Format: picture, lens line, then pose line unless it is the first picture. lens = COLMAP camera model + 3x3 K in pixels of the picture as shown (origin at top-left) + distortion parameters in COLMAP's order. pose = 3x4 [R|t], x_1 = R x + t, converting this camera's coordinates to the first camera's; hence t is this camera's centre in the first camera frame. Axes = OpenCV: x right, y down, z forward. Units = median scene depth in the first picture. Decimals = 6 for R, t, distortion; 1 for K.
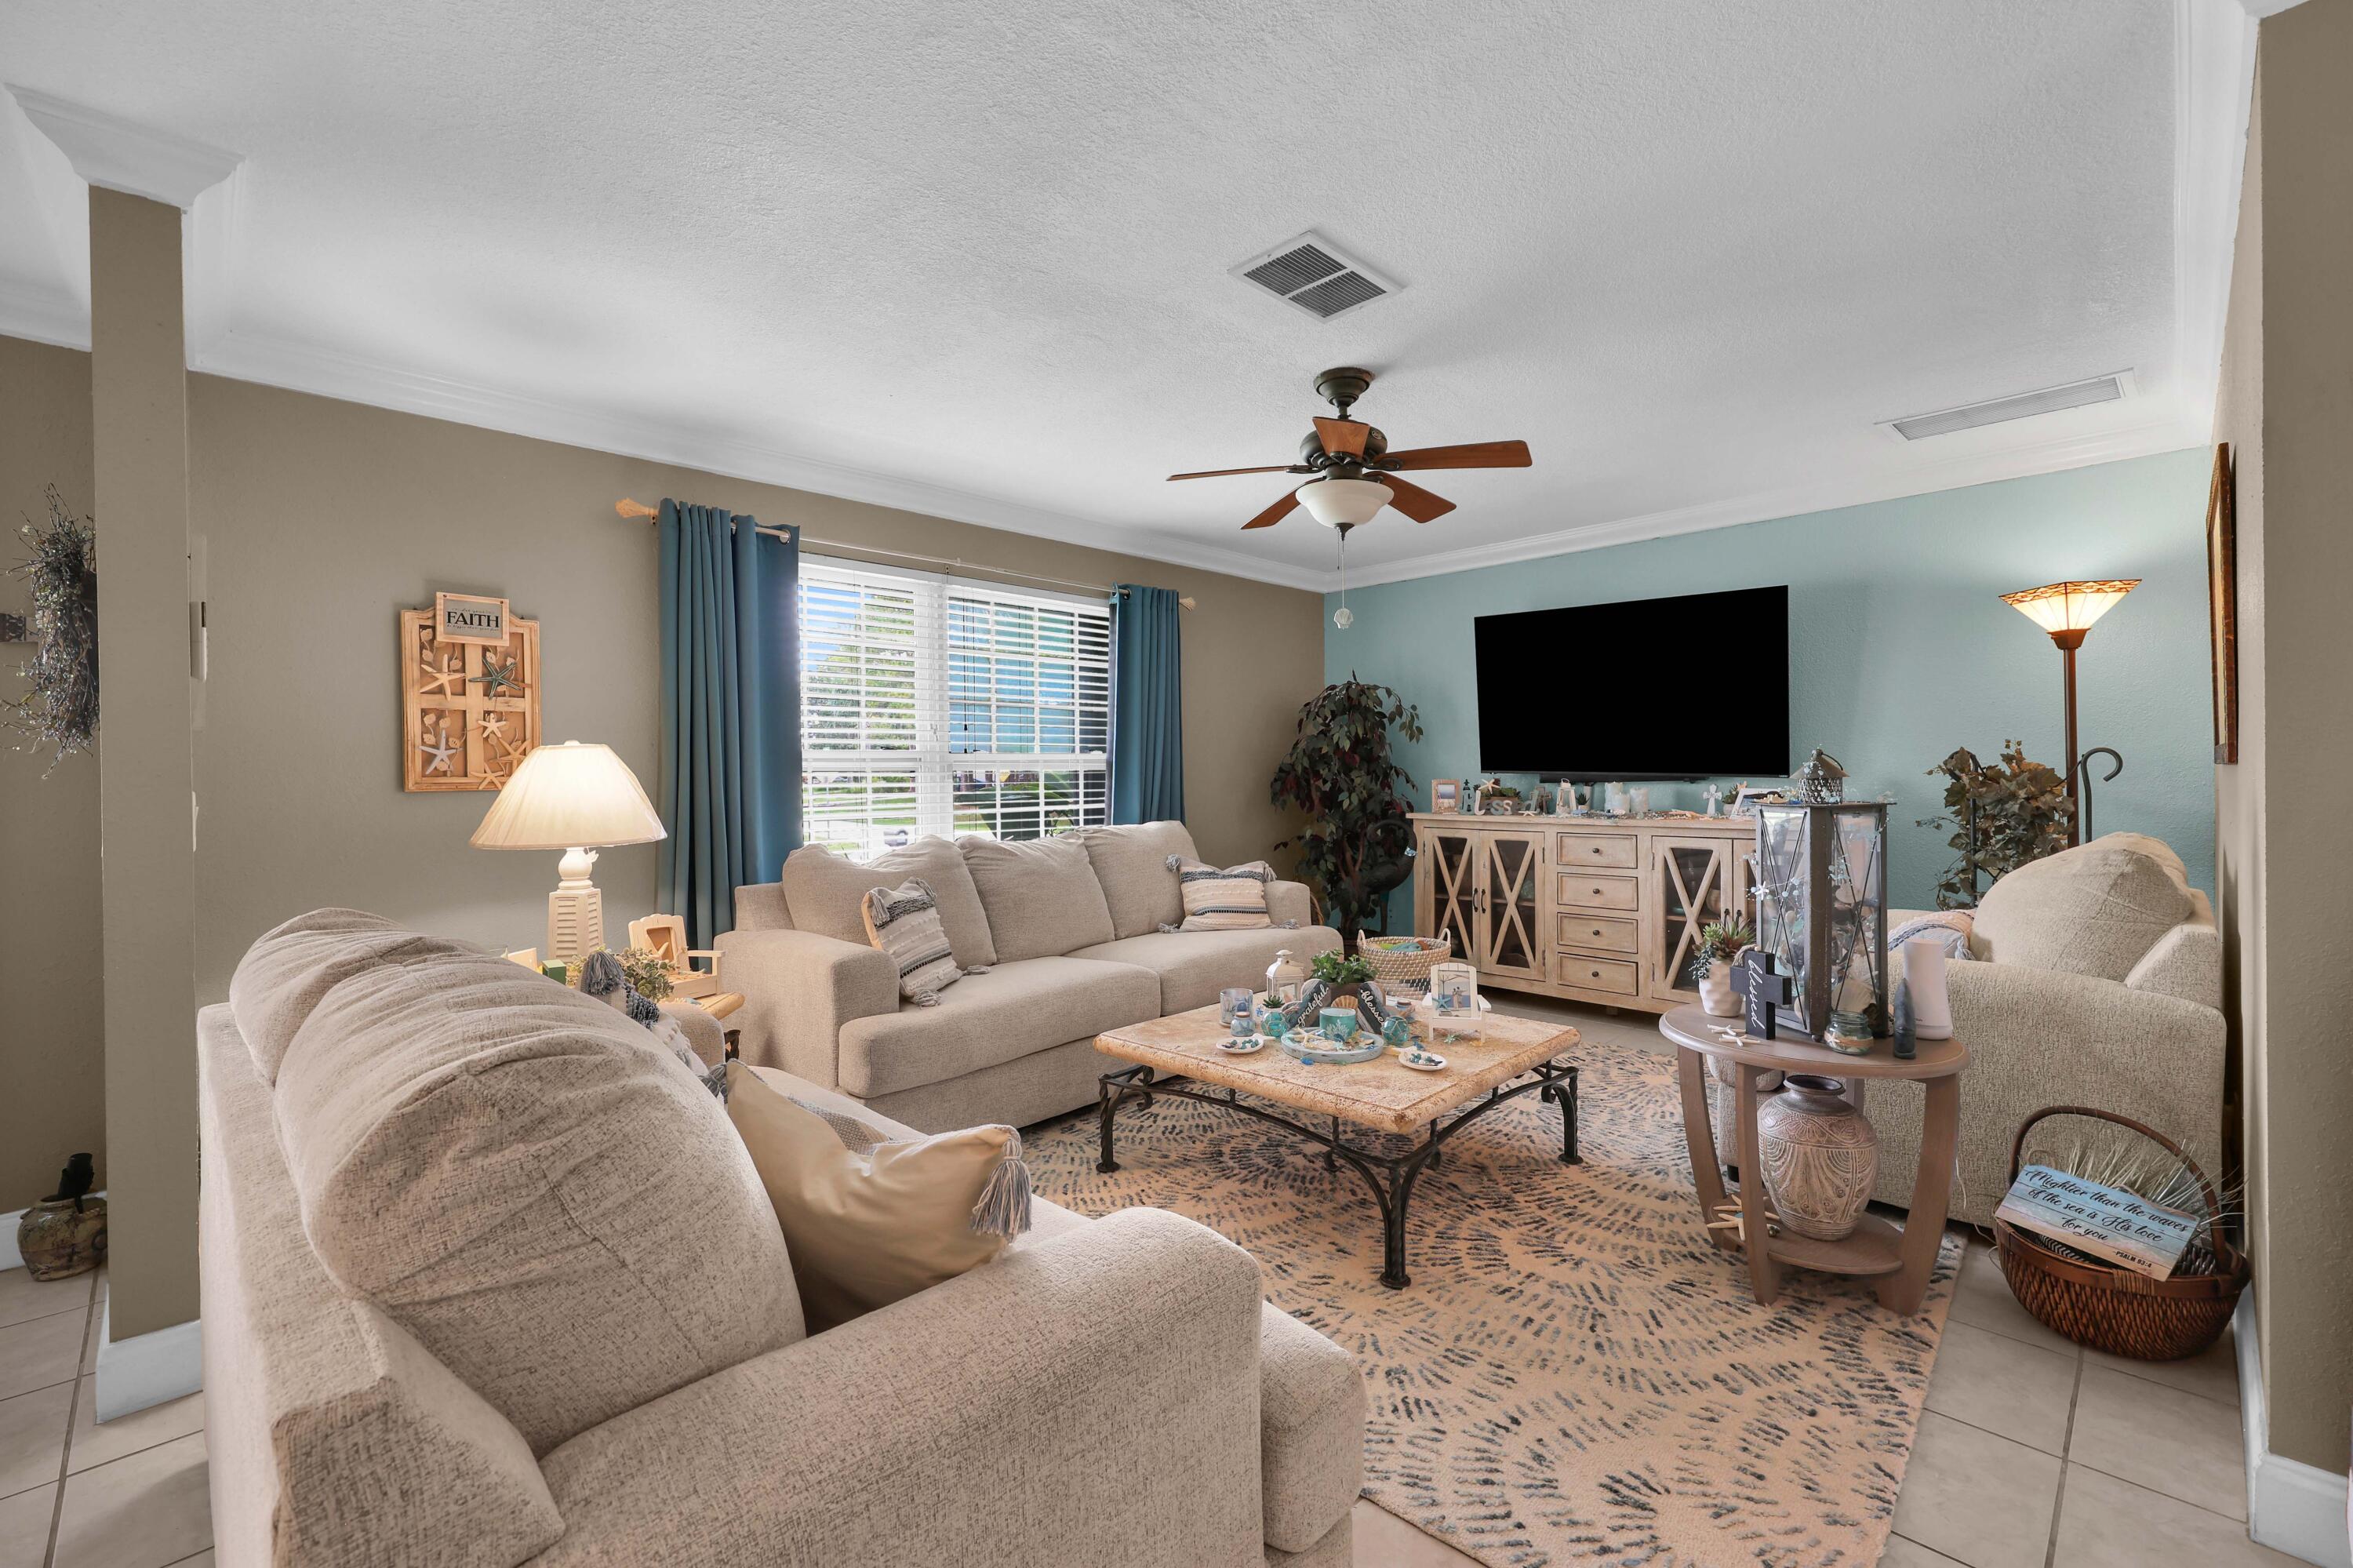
lens RADIAL K [[997.9, 0, 1176.5], [0, 997.9, 784.0], [0, 0, 1]] dist [0.003387, -0.000138]
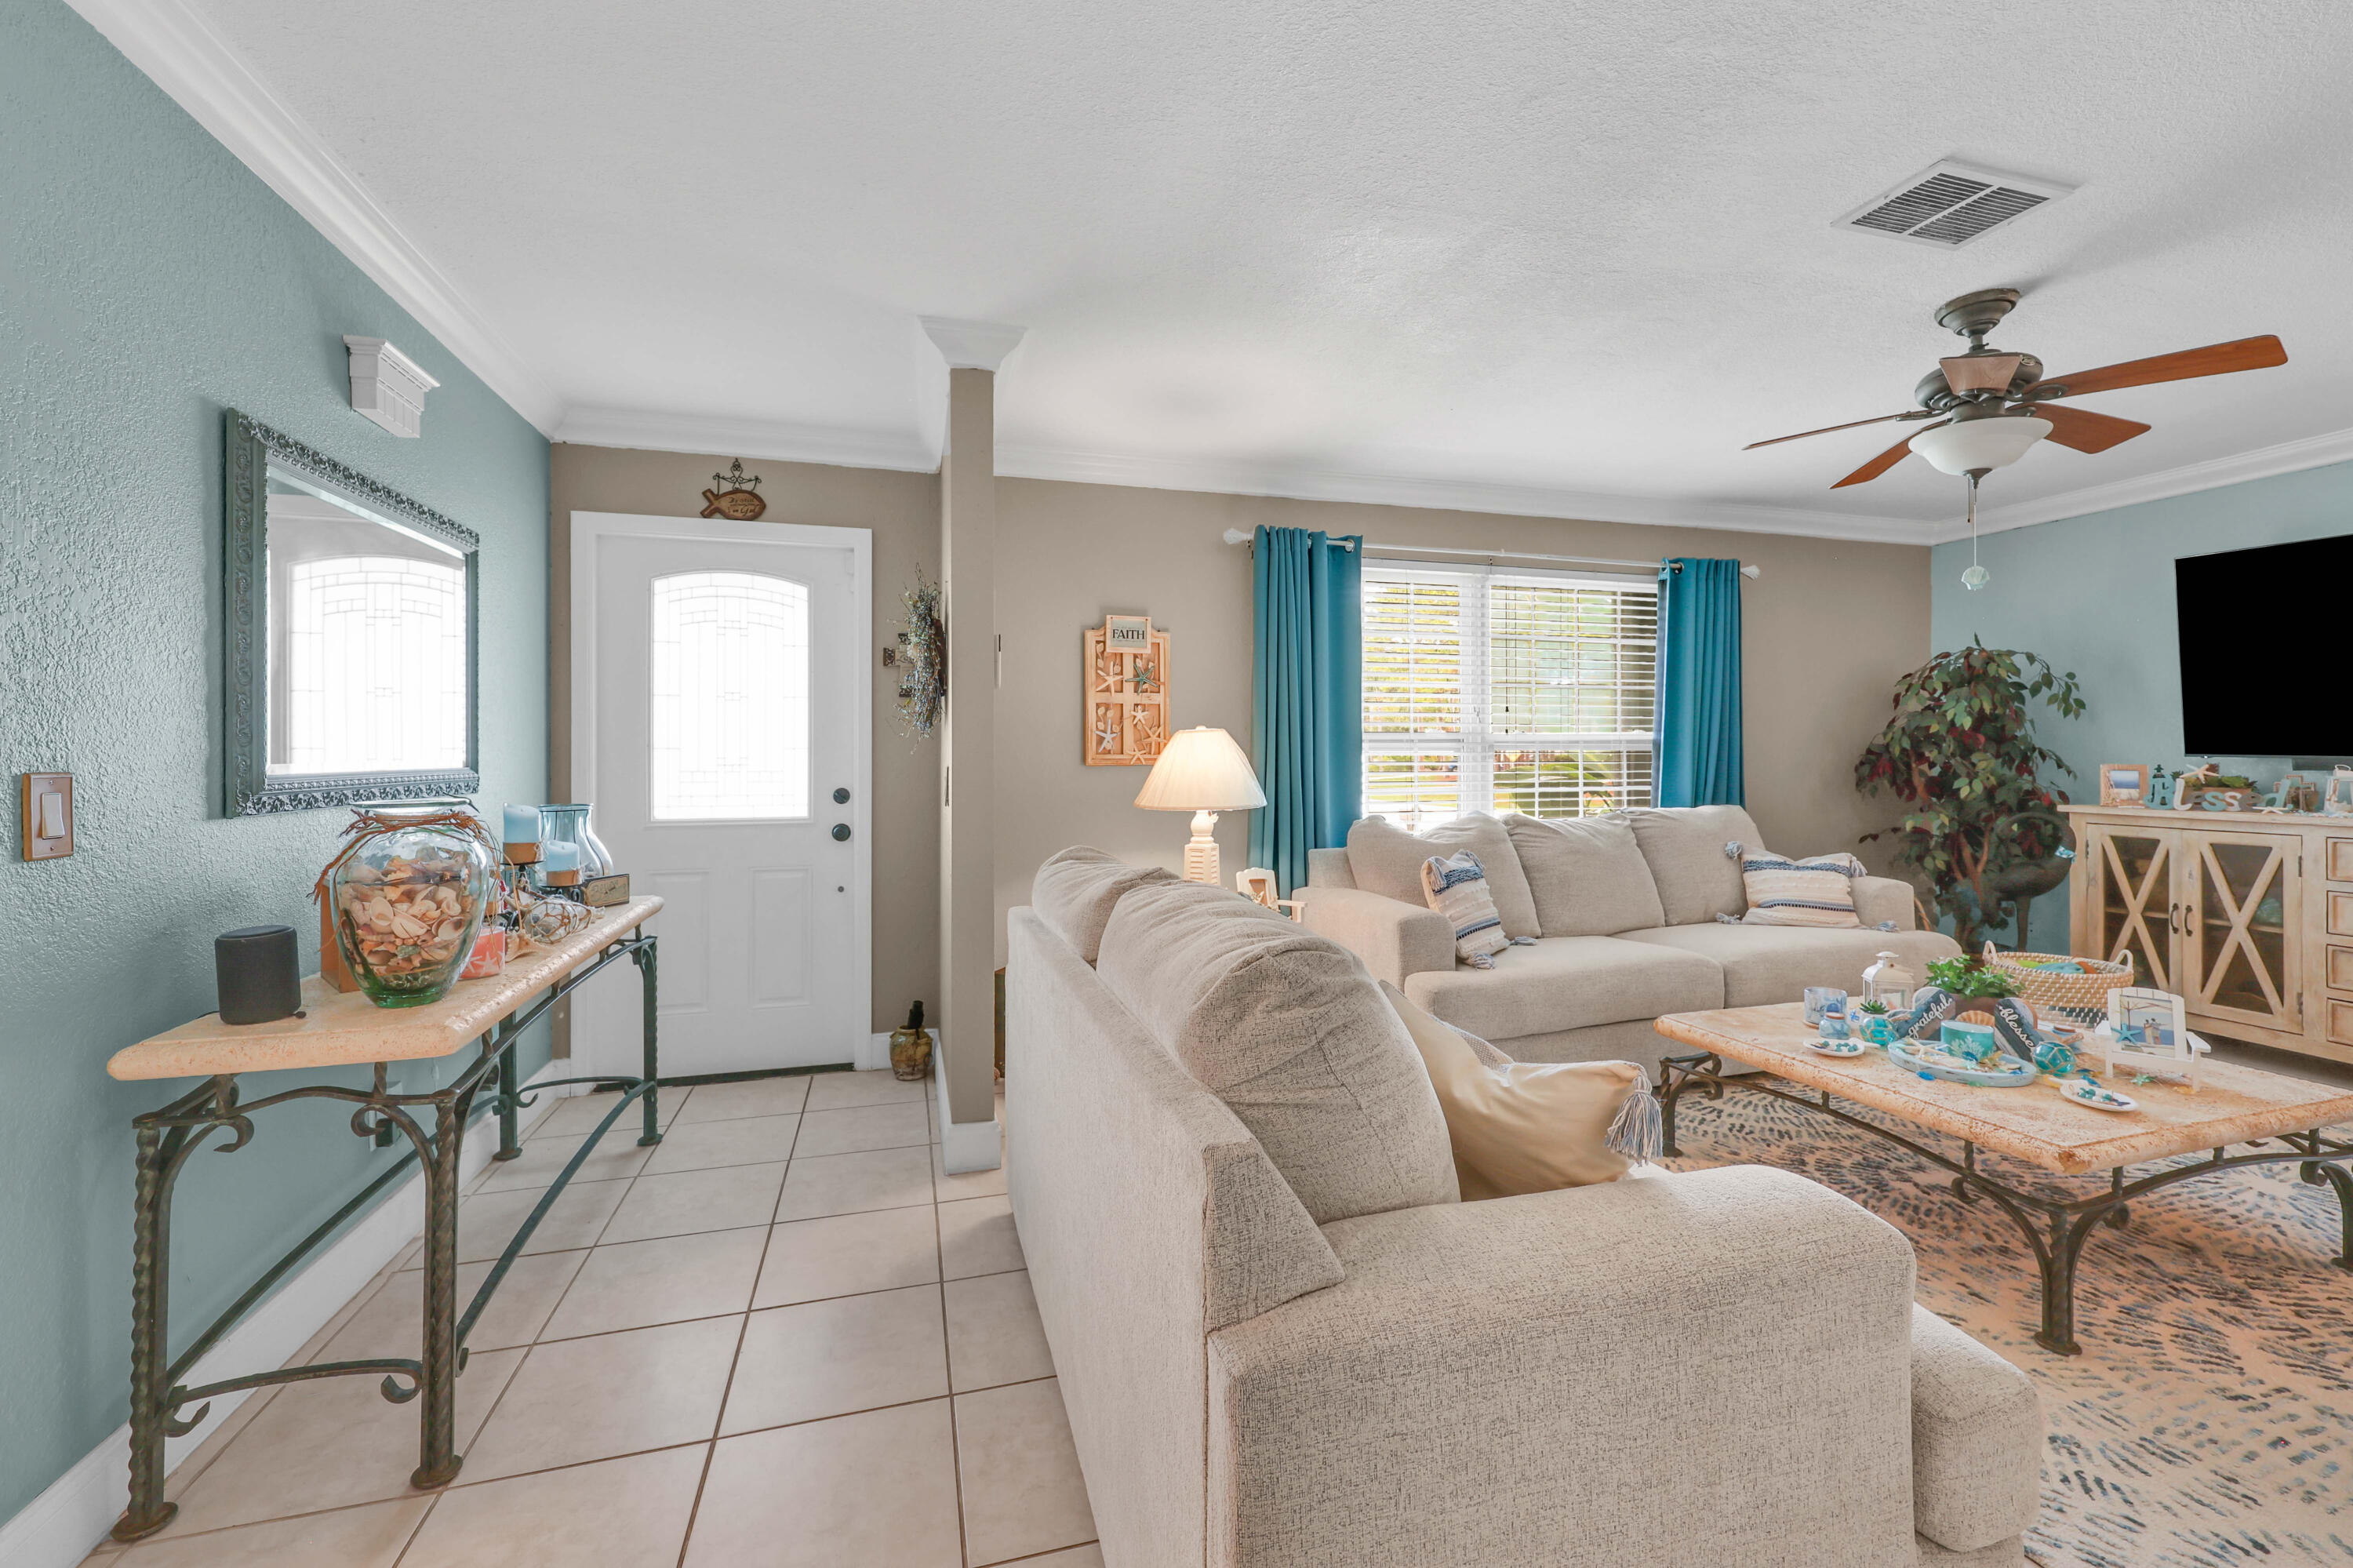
lens RADIAL K [[964.9, 0, 1177.6], [0, 964.9, 758.6], [0, 0, 1]] dist [0.001302, 0.000275]
pose [[0.875711, 0.007398, -0.482779, -0.035957], [-0.010229, 0.999942, -0.003231, 0.001878], [0.482727, 0.007768, 0.875737, -0.077050]]
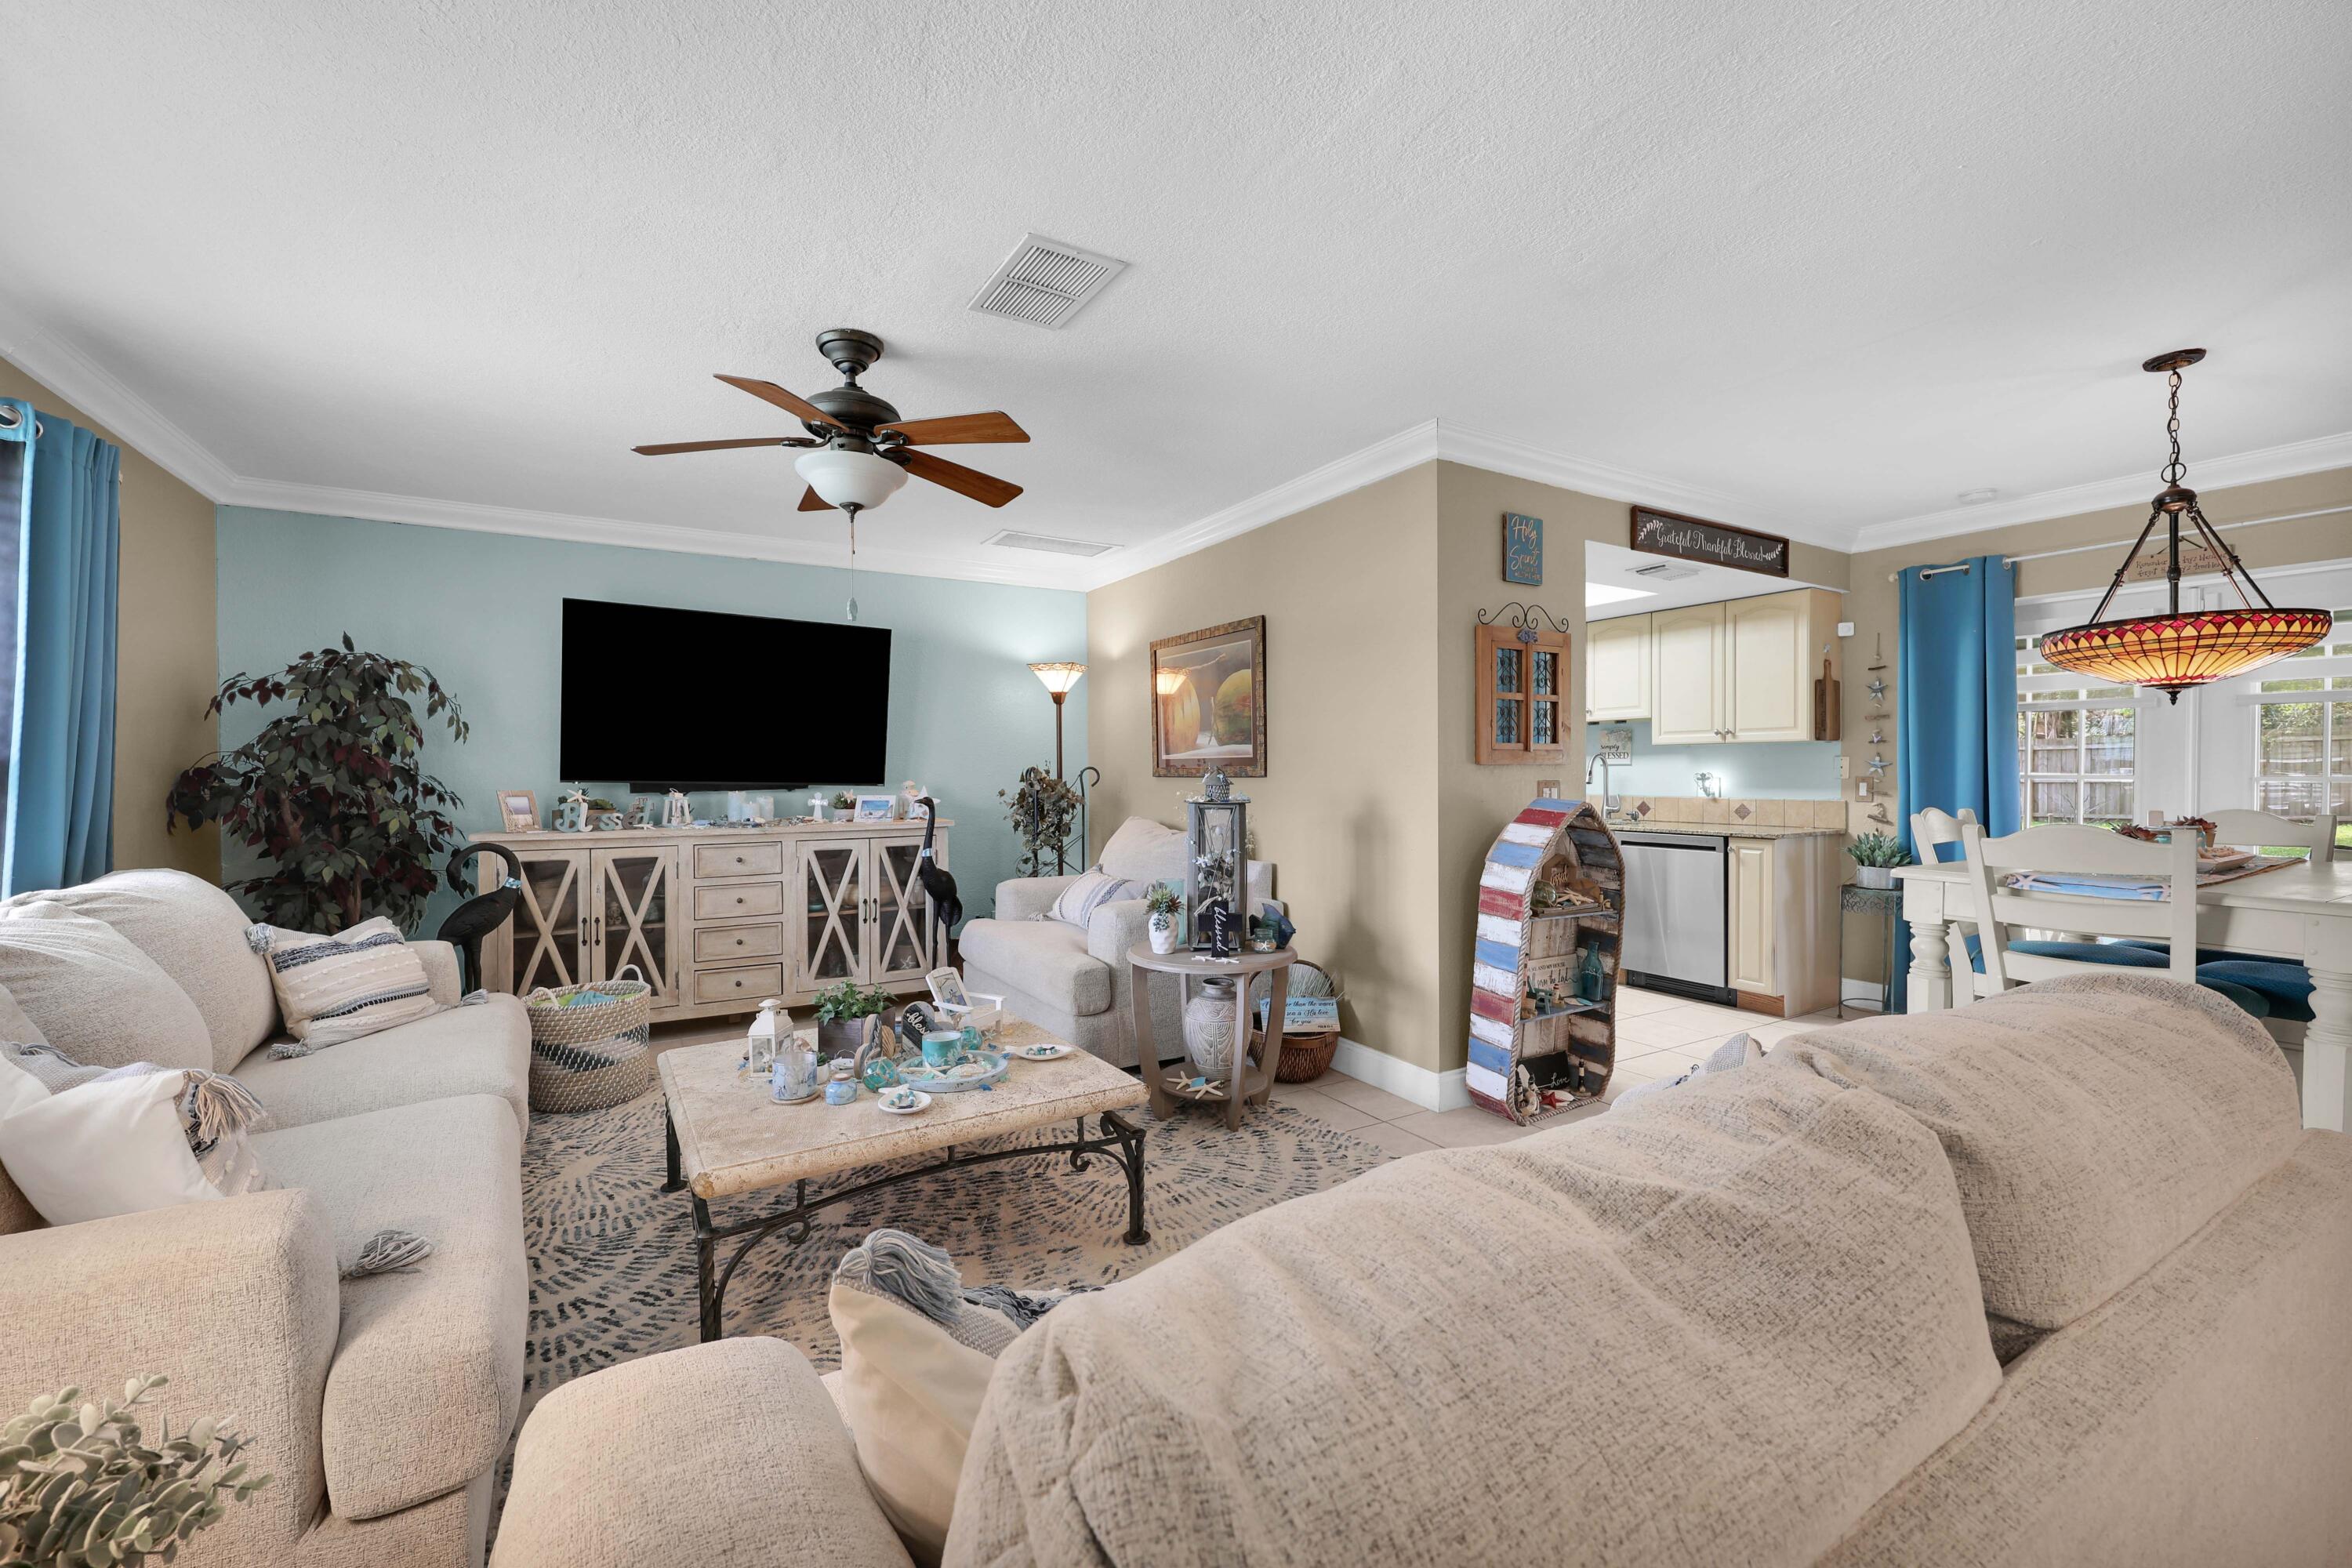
lens RADIAL K [[952.5, 0, 1172.6], [0, 952.5, 781.9], [0, 0, 1]] dist [-0.000470, 0.000346]
pose [[0.245663, 0.000753, 0.969355, -0.606530], [0.011175, 0.999931, -0.003609, -0.004482], [-0.969291, 0.011719, 0.245638, 0.526162]]
